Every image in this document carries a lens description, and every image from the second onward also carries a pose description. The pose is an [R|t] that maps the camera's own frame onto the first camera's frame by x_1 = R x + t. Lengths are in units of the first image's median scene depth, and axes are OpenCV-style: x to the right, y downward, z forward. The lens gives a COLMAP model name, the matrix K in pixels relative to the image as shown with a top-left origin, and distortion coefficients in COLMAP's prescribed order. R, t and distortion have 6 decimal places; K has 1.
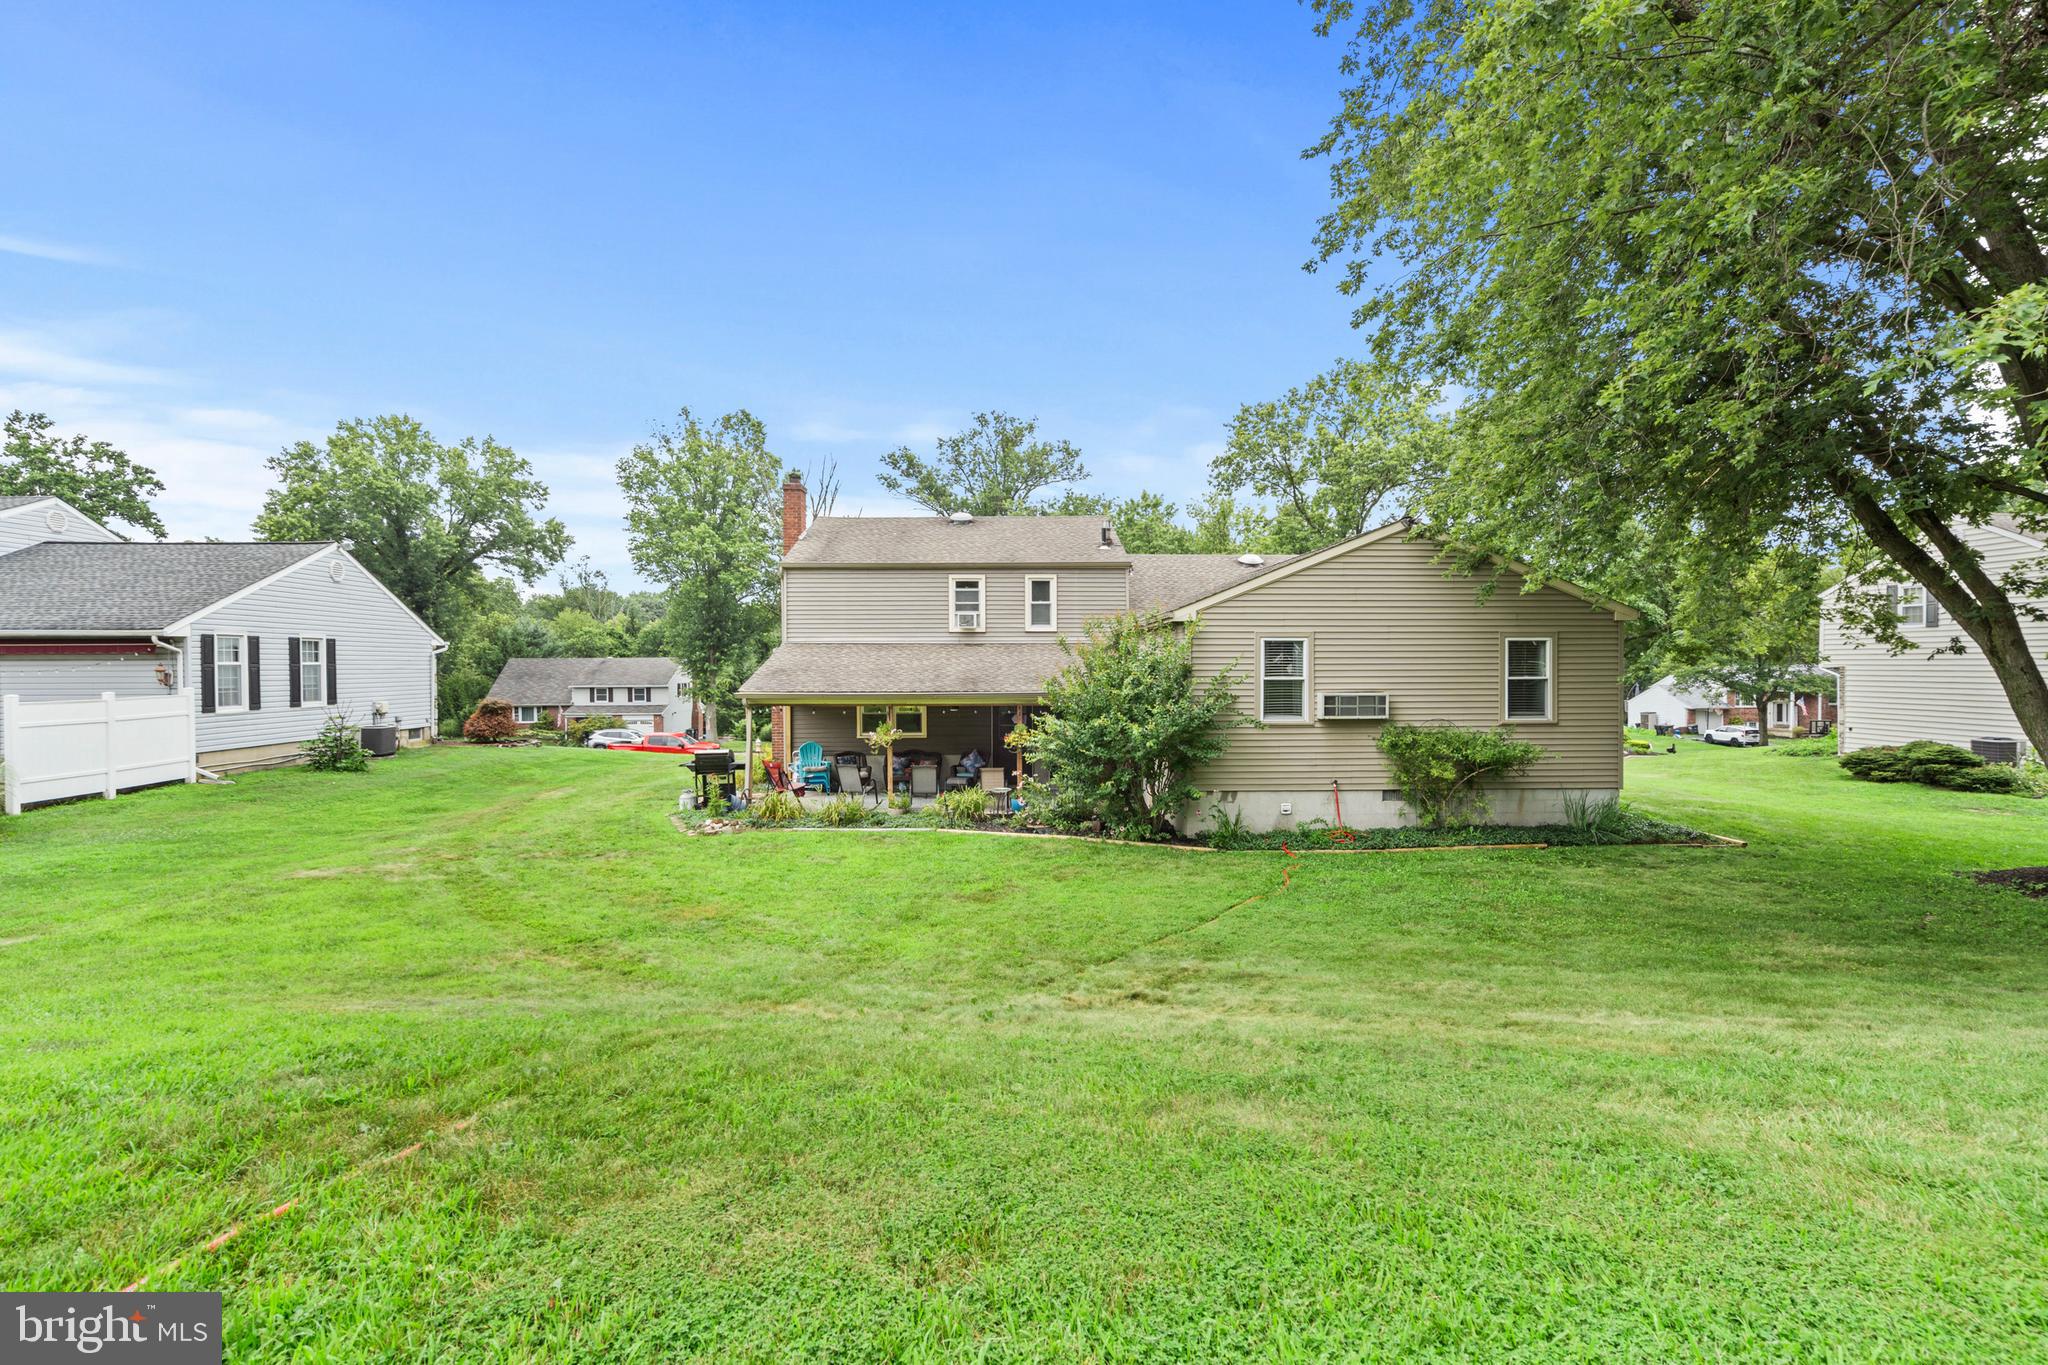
lens RADIAL K [[942.5, 0, 1036.8], [0, 942.5, 677.9], [0, 0, 1]] dist [-0.010378, 0.003585]
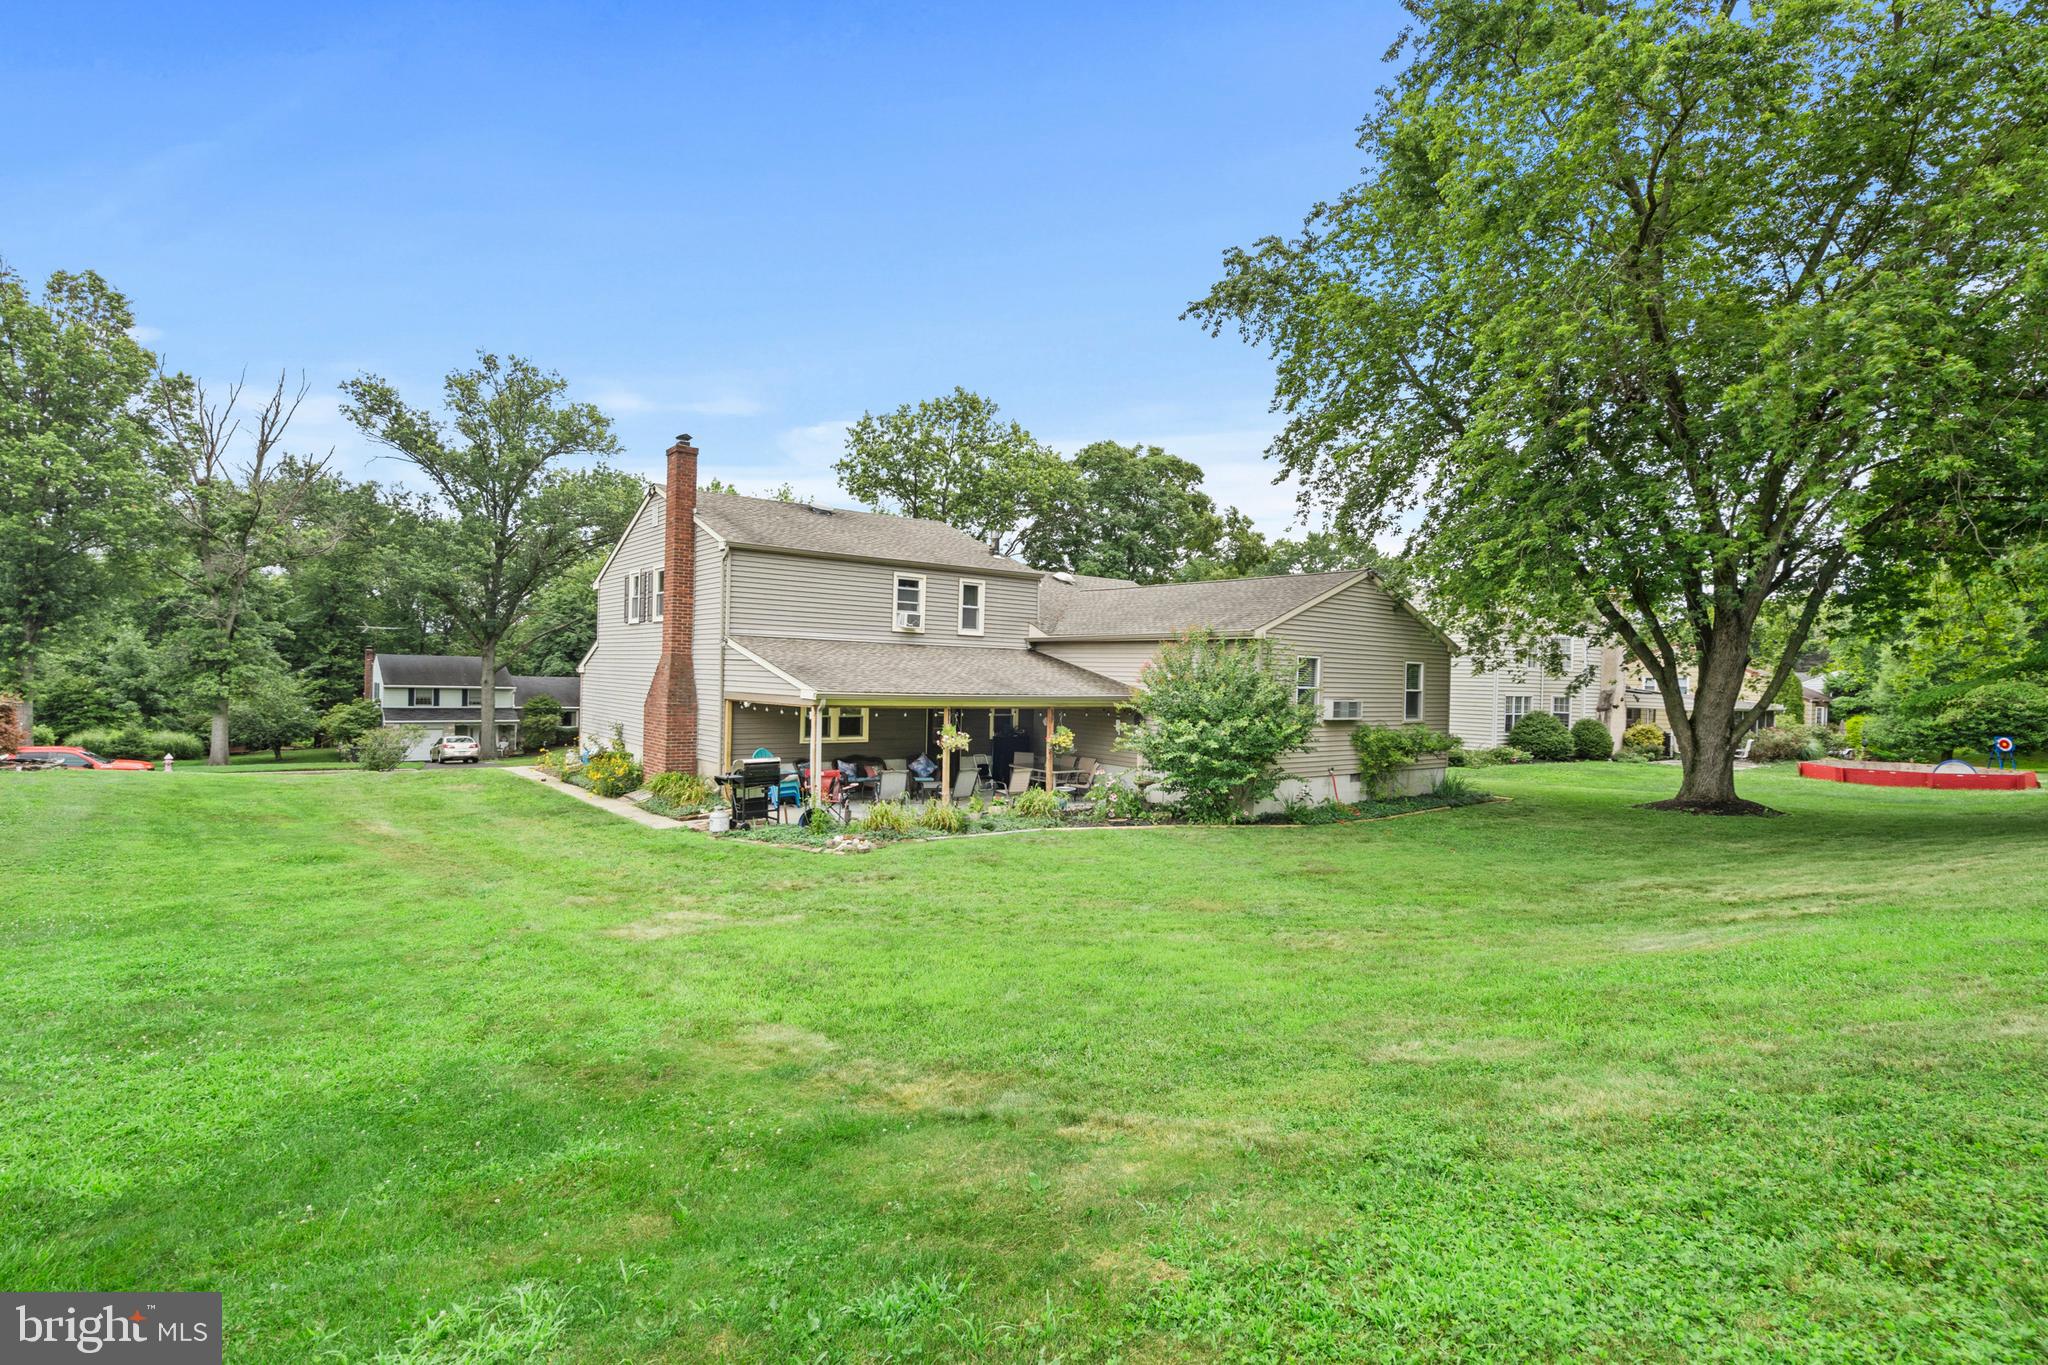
lens RADIAL K [[942.5, 0, 1042.7], [0, 942.5, 701.7], [0, 0, 1]] dist [-0.010378, 0.003585]
pose [[0.807951, 0.007557, 0.589201, -0.532530], [-0.021175, 0.999644, 0.016215, 0.004076], [-0.588869, -0.025577, 0.807824, 0.134025]]
